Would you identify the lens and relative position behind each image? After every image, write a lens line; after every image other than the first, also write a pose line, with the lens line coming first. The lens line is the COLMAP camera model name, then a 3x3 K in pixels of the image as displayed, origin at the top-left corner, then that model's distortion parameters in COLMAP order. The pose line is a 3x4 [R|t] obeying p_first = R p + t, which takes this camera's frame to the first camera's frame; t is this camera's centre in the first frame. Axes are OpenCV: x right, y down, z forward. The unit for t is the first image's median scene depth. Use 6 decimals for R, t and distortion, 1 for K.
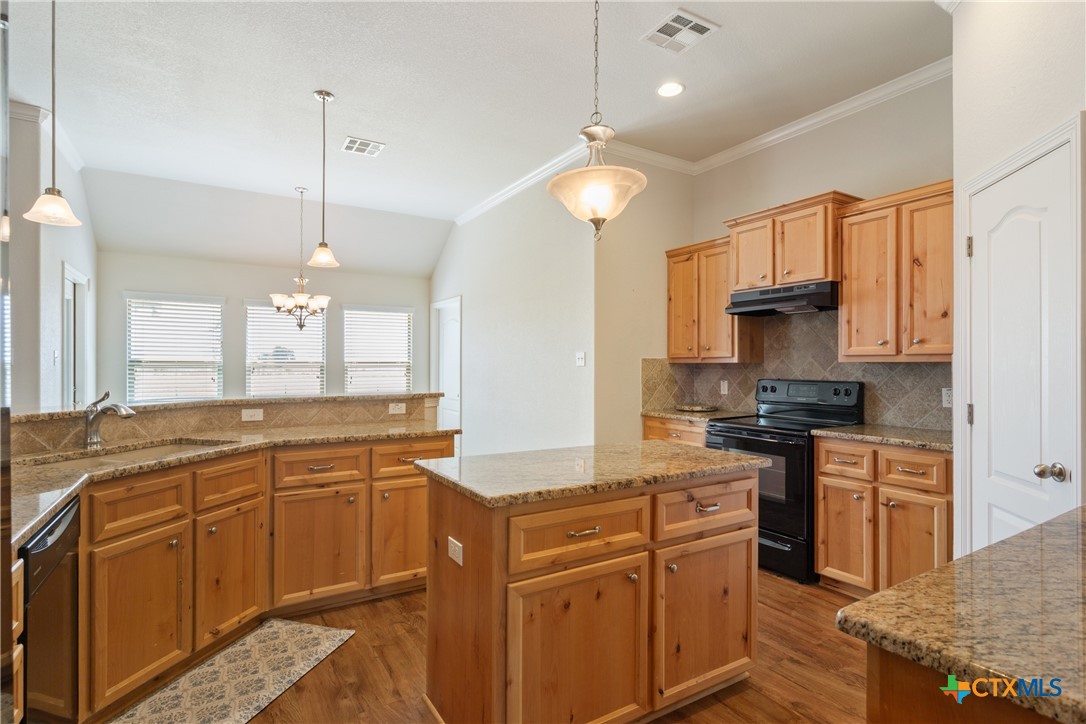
lens RADIAL K [[540.0, 0, 548.1], [0, 540.0, 365.0], [0, 0, 1]] dist [-0.002398, 0.000219]
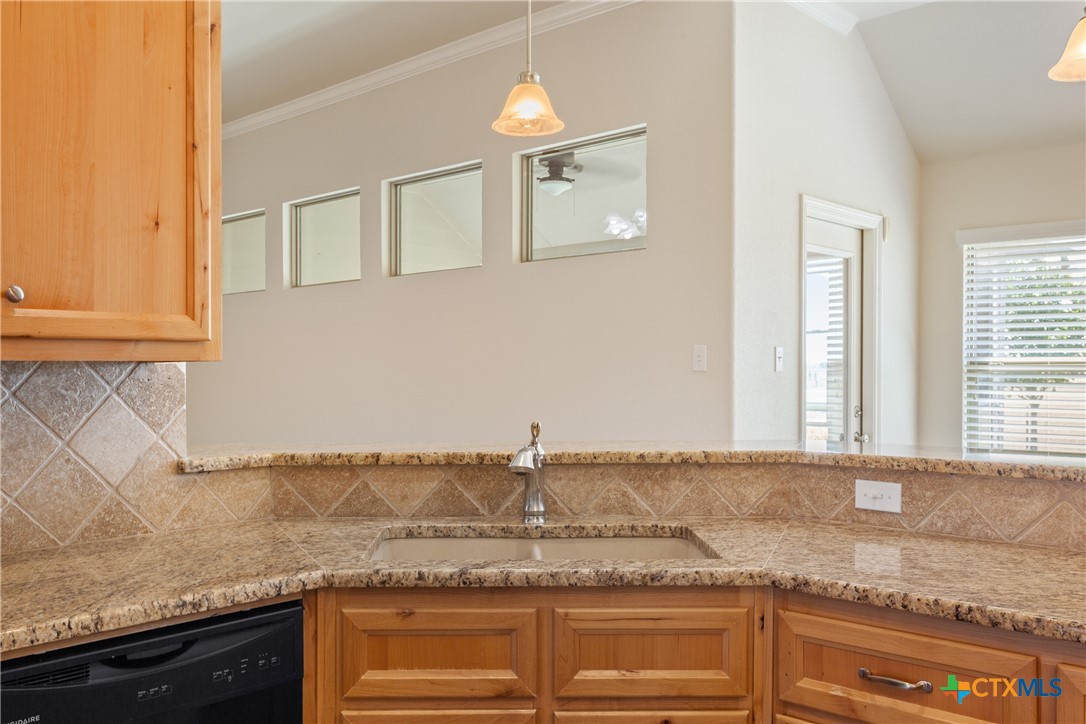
lens RADIAL K [[1002.1, 0, 535.1], [0, 1002.1, 371.0], [0, 0, 1]] dist [0.030107, 0.000000]
pose [[0.253506, 0.002742, -0.967330, 0.134176], [-0.000444, 0.999996, 0.002719, -0.003368], [0.967334, -0.000260, 0.253506, 0.659316]]
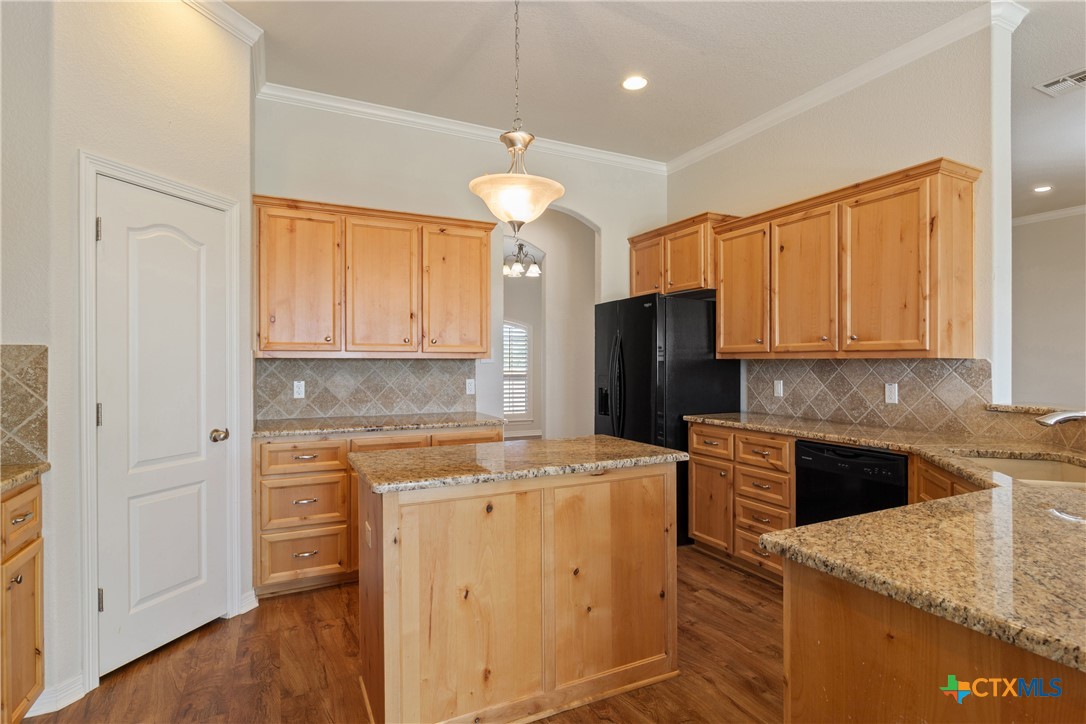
lens RADIAL K [[540.0, 0, 543.4], [0, 540.0, 362.2], [0, 0, 1]] dist [-0.002398, 0.000219]
pose [[-0.993743, -0.002401, 0.111663, -0.105848], [-0.002271, 0.999997, 0.001293, -0.000149], [-0.111666, 0.001031, -0.993745, 1.813496]]
